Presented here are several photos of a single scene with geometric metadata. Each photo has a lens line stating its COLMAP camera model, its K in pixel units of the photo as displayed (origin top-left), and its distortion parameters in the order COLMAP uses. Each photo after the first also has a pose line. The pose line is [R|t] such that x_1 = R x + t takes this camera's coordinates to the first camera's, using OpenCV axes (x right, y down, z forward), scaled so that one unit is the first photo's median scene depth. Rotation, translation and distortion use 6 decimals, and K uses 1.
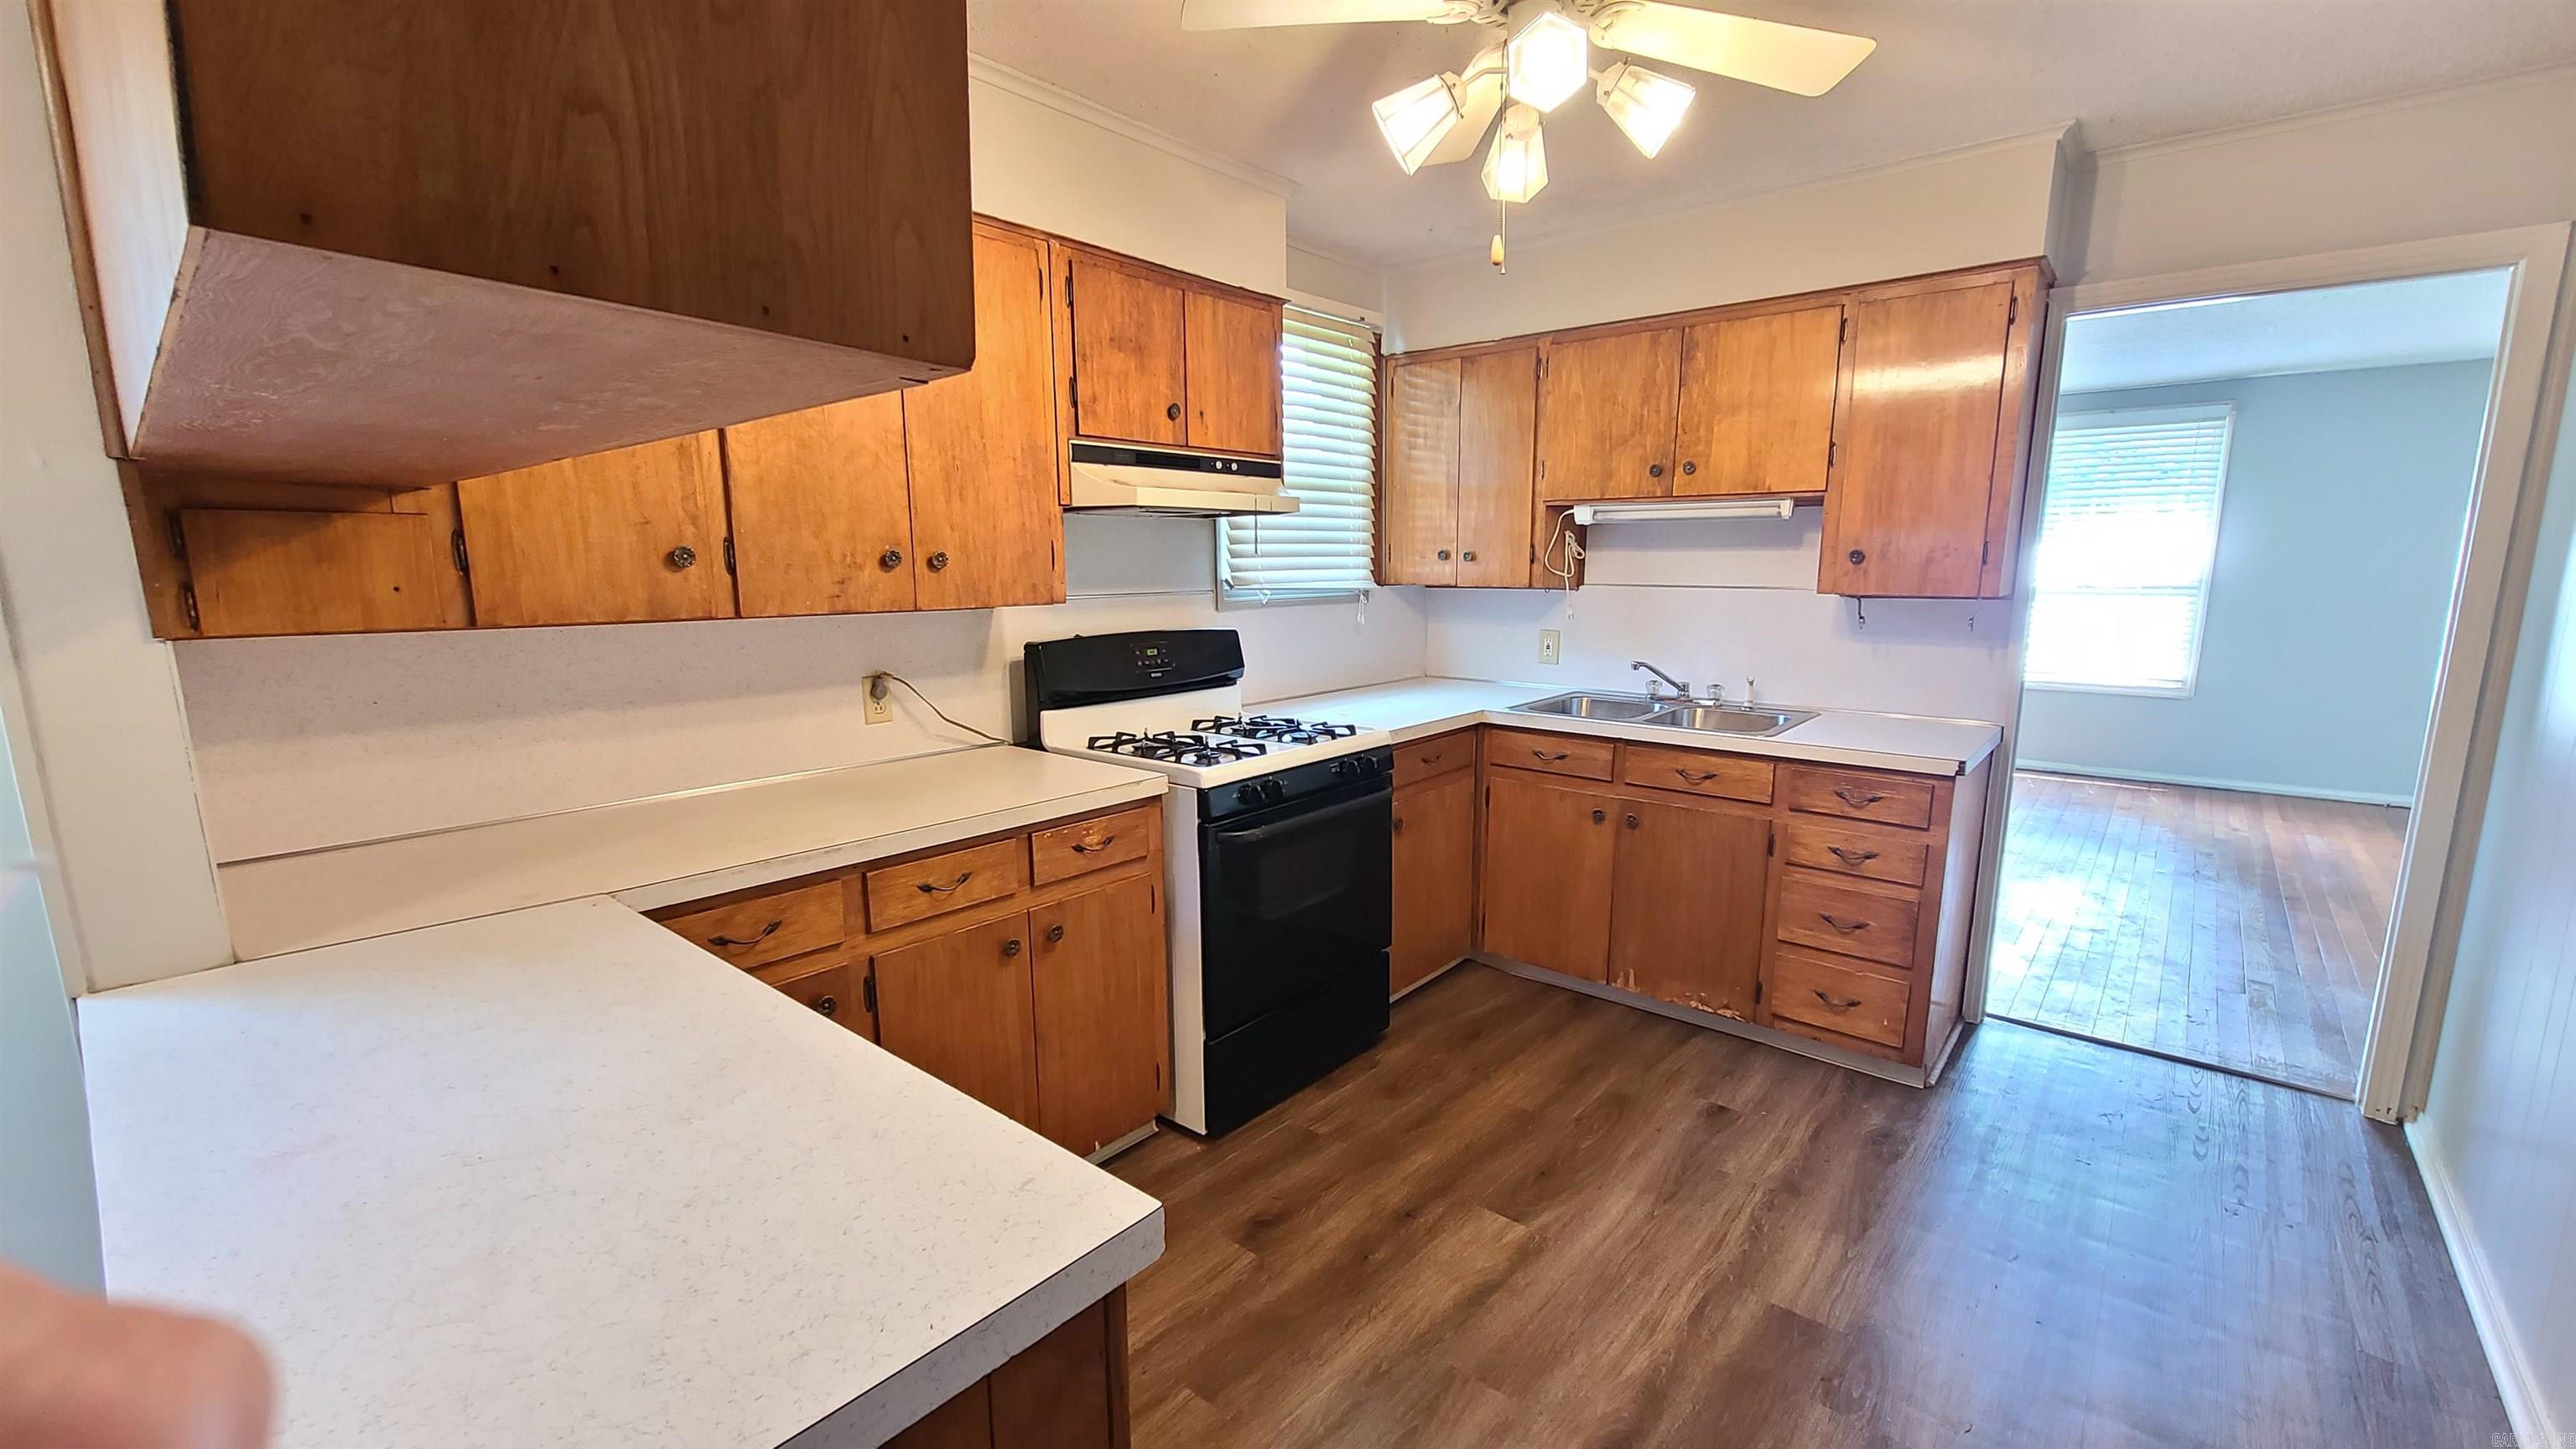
lens RADIAL K [[1049.8, 0, 1287.3], [0, 1049.8, 741.3], [0, 0, 1]] dist [-0.002869, -0.000985]
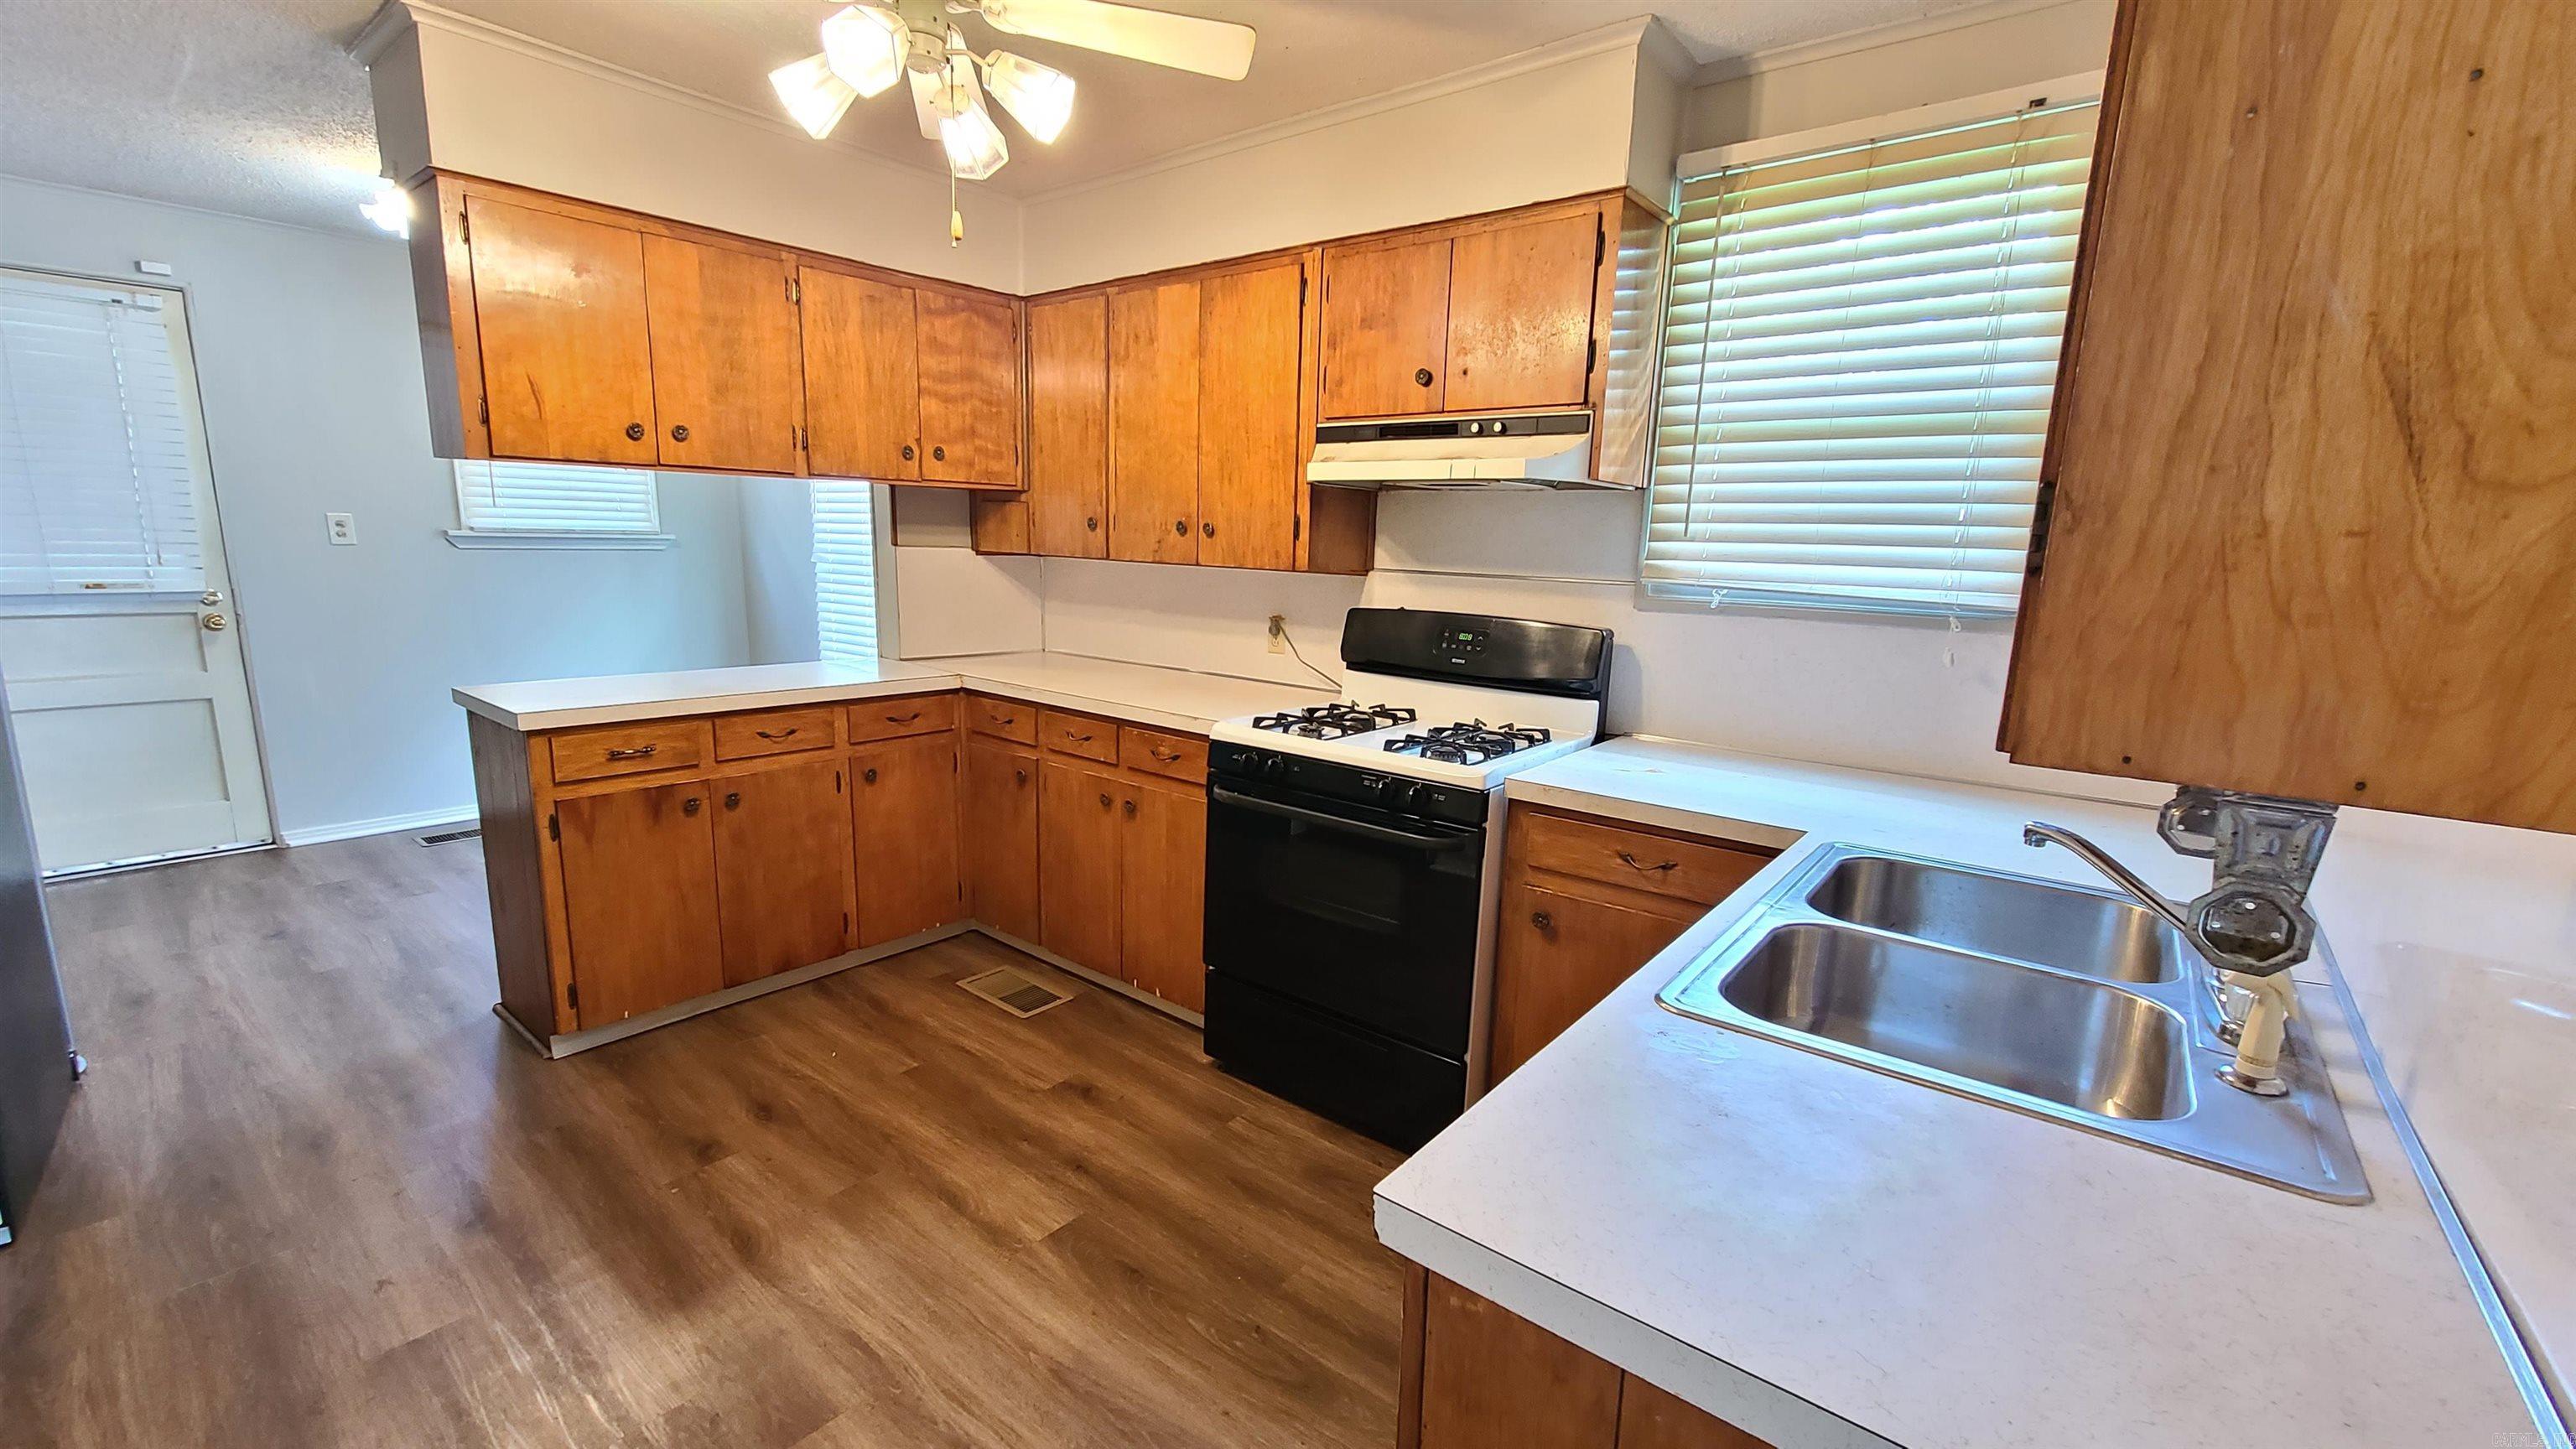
lens RADIAL K [[1049.8, 0, 1287.3], [0, 1049.8, 741.3], [0, 0, 1]] dist [-0.002869, -0.000985]
pose [[0.030625, 0.198693, -0.979583, 1.025830], [-0.200881, 0.961270, 0.188699, -0.180116], [0.979137, 0.191000, 0.069352, 1.030477]]
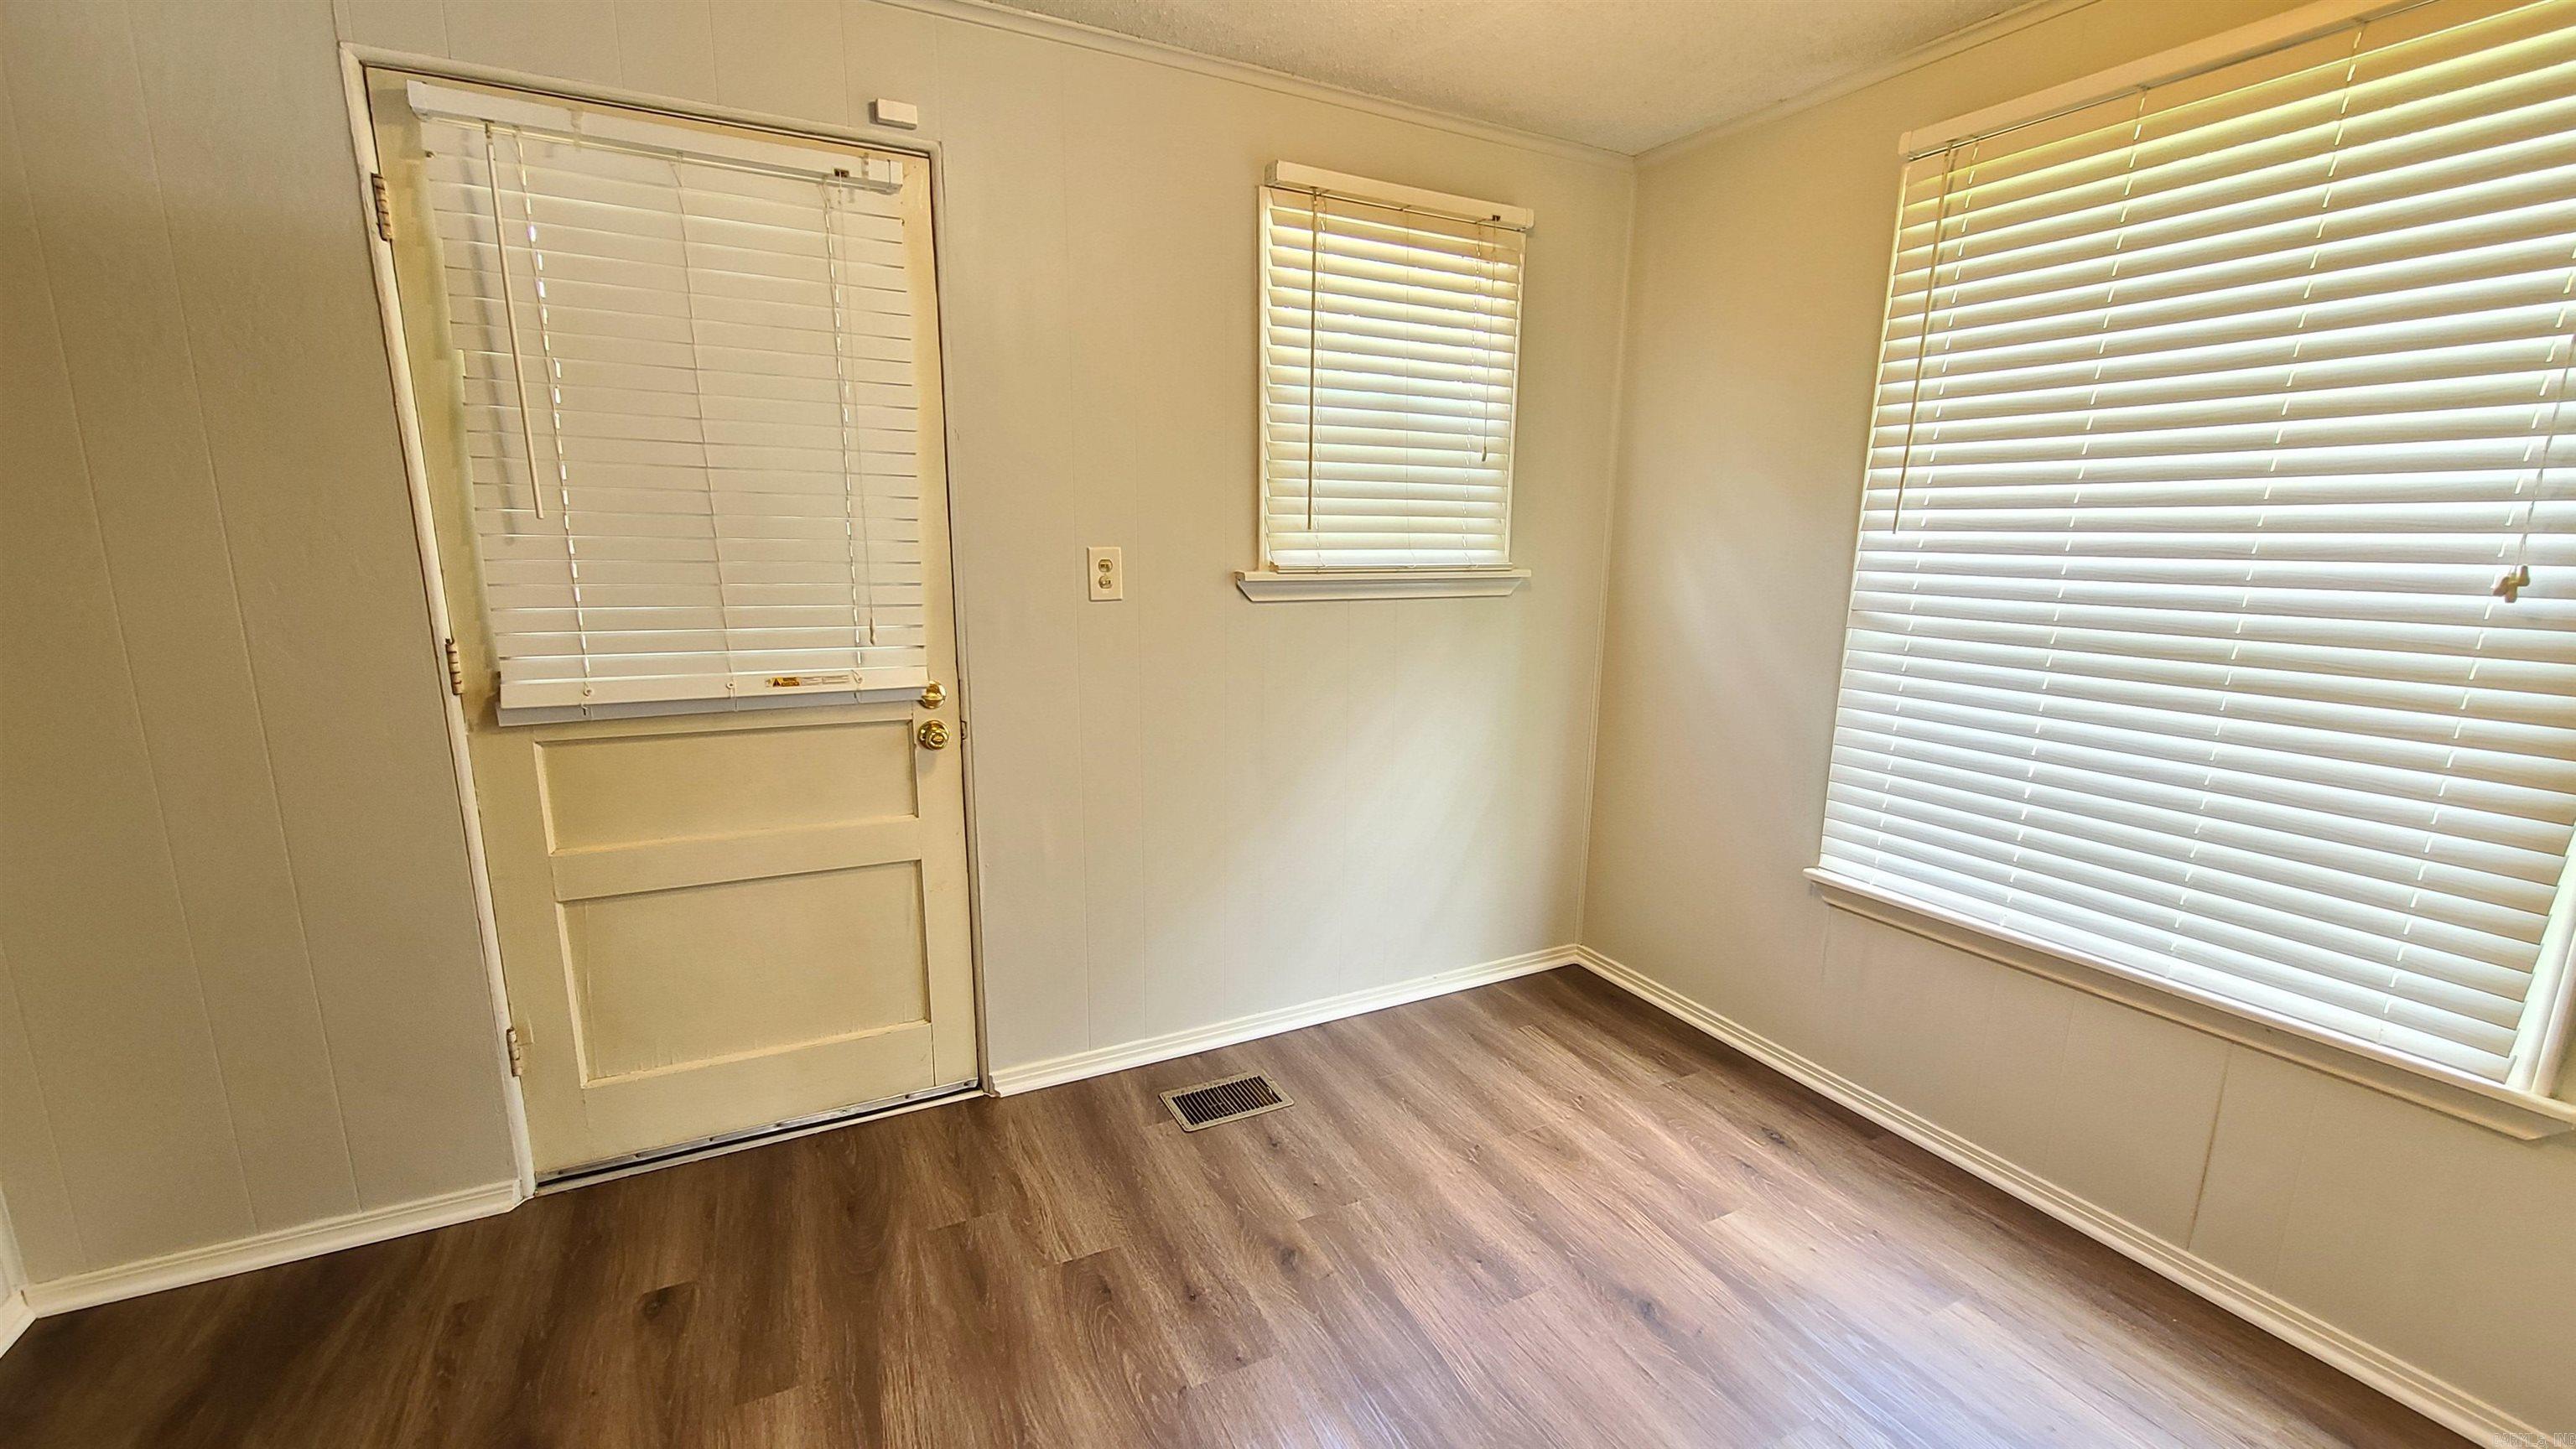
lens RADIAL K [[1049.8, 0, 1287.3], [0, 1049.8, 741.3], [0, 0, 1]] dist [-0.002869, -0.000985]
pose [[-0.386211, 0.186893, -0.903279, 0.779571], [-0.167367, 0.948806, 0.267873, -0.139017], [0.907100, 0.254634, -0.335159, 0.783487]]
